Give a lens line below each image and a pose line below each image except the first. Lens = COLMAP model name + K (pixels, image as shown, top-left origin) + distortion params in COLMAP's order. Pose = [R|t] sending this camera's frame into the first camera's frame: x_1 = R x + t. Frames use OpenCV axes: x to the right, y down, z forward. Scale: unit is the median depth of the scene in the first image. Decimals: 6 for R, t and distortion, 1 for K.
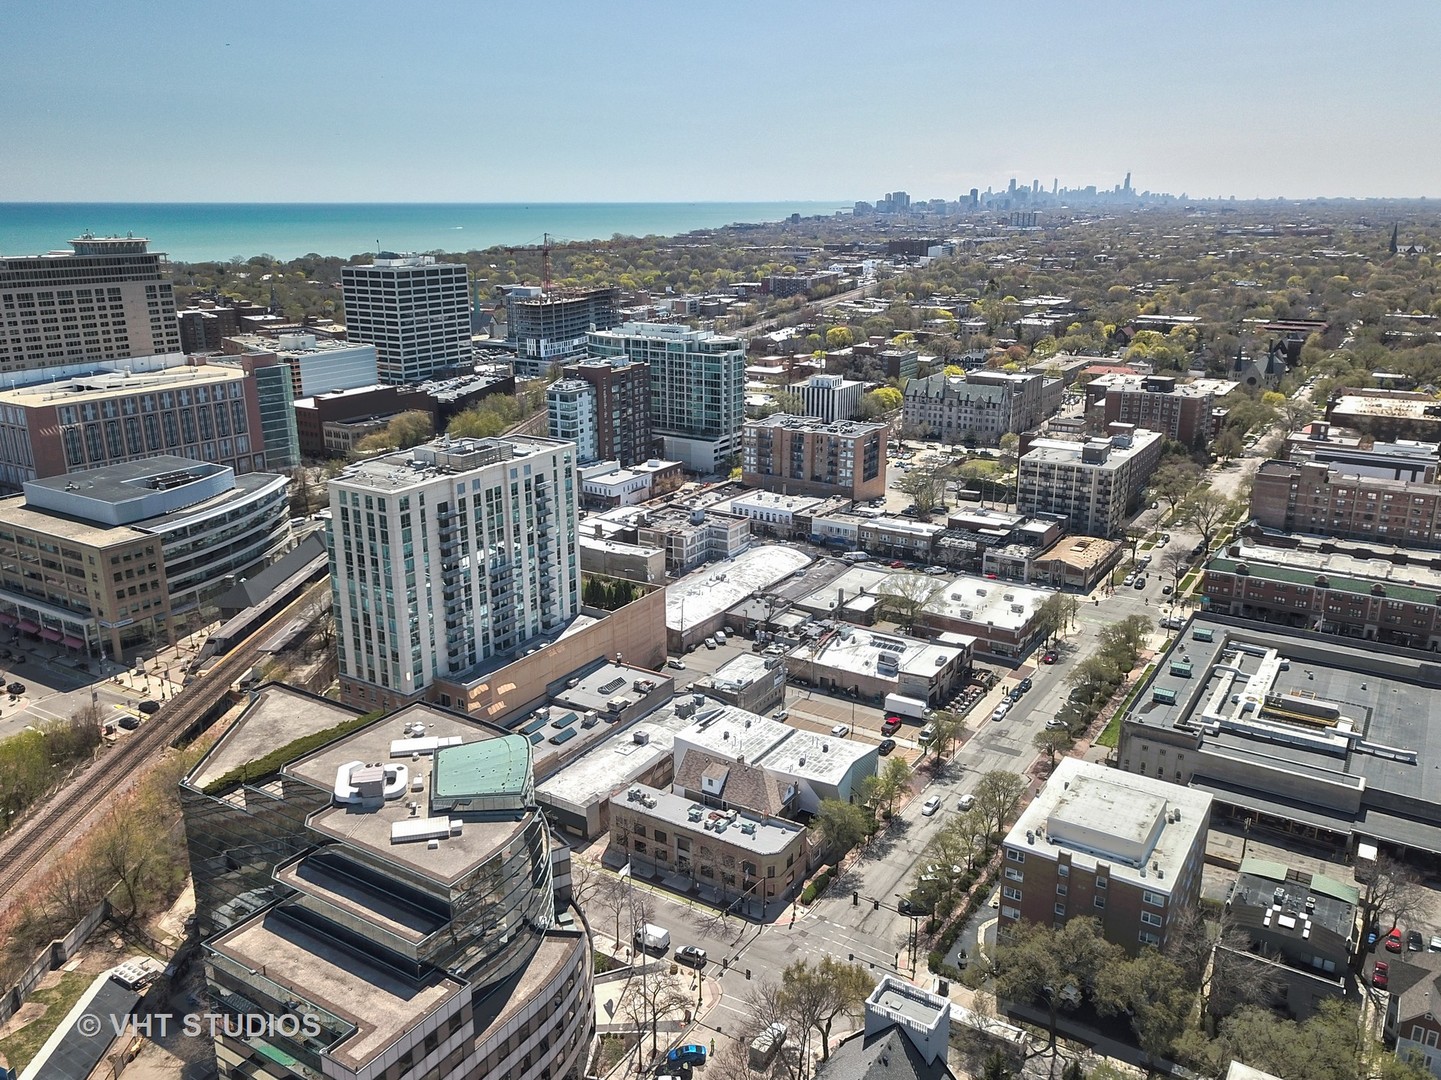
lens RADIAL K [[1157.7, 0, 723.0], [0, 1157.7, 507.6], [0, 0, 1]] dist [0.034599, -0.035496]
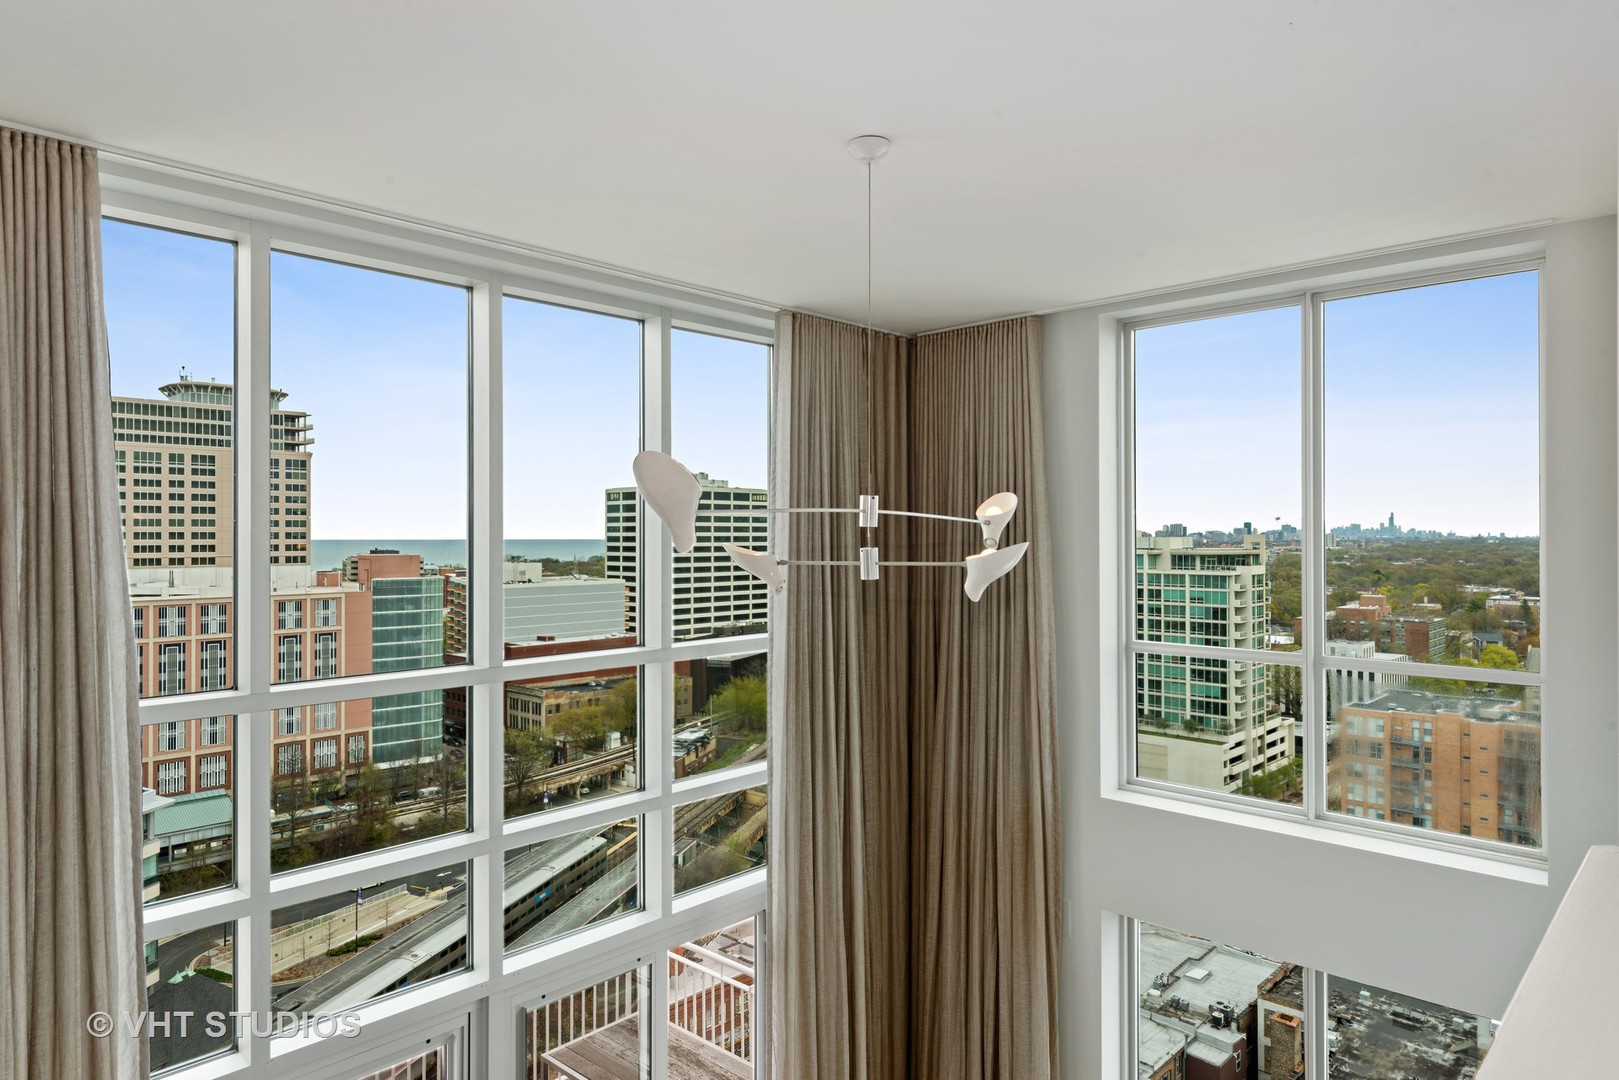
lens RADIAL K [[988.4, 0, 810.4], [0, 988.4, 532.7], [0, 0, 1]] dist [0.016474, -0.002818]
pose [[0.981635, 0.002220, -0.190755, -0.131690], [-0.052558, 0.964382, -0.259239, -0.034873], [0.183385, 0.264504, 0.946788, 0.738599]]
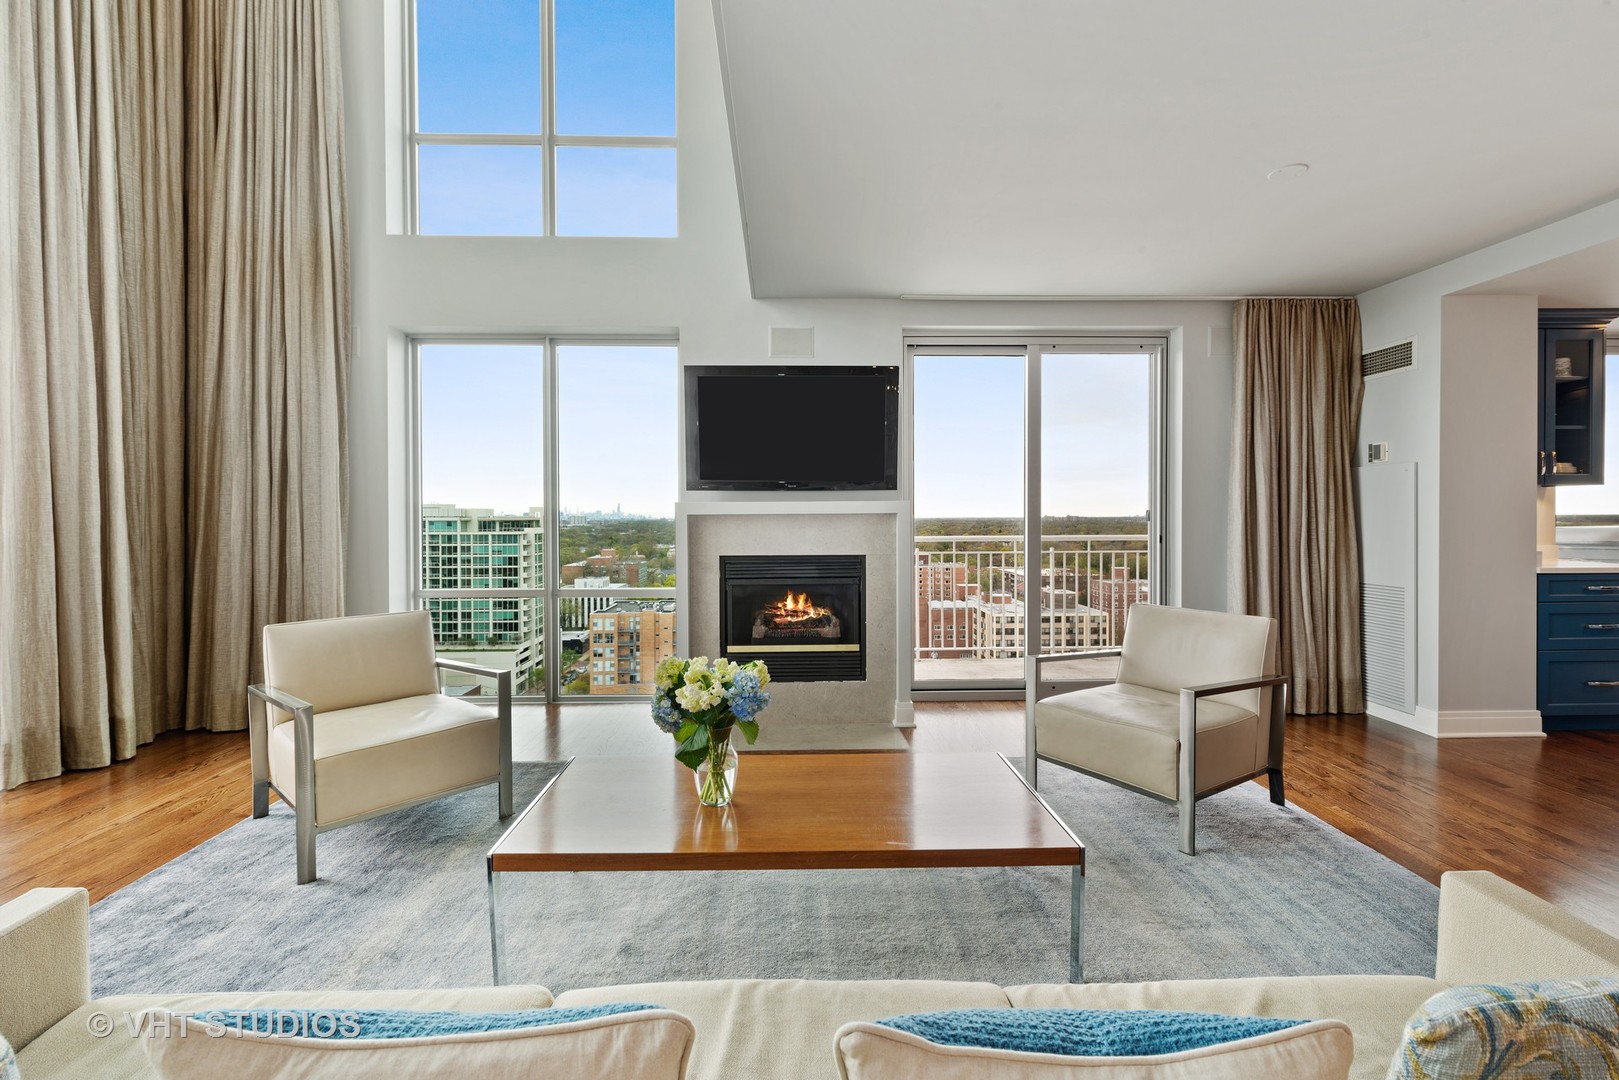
lens RADIAL K [[685.9, 0, 797.6], [0, 685.9, 518.9], [0, 0, 1]] dist [0.002866, -0.000115]
pose [[0.829771, -0.002296, 0.558100, -0.130987], [0.148228, 0.964984, -0.216412, -0.025468], [-0.538060, 0.262298, 0.801056, 0.741784]]
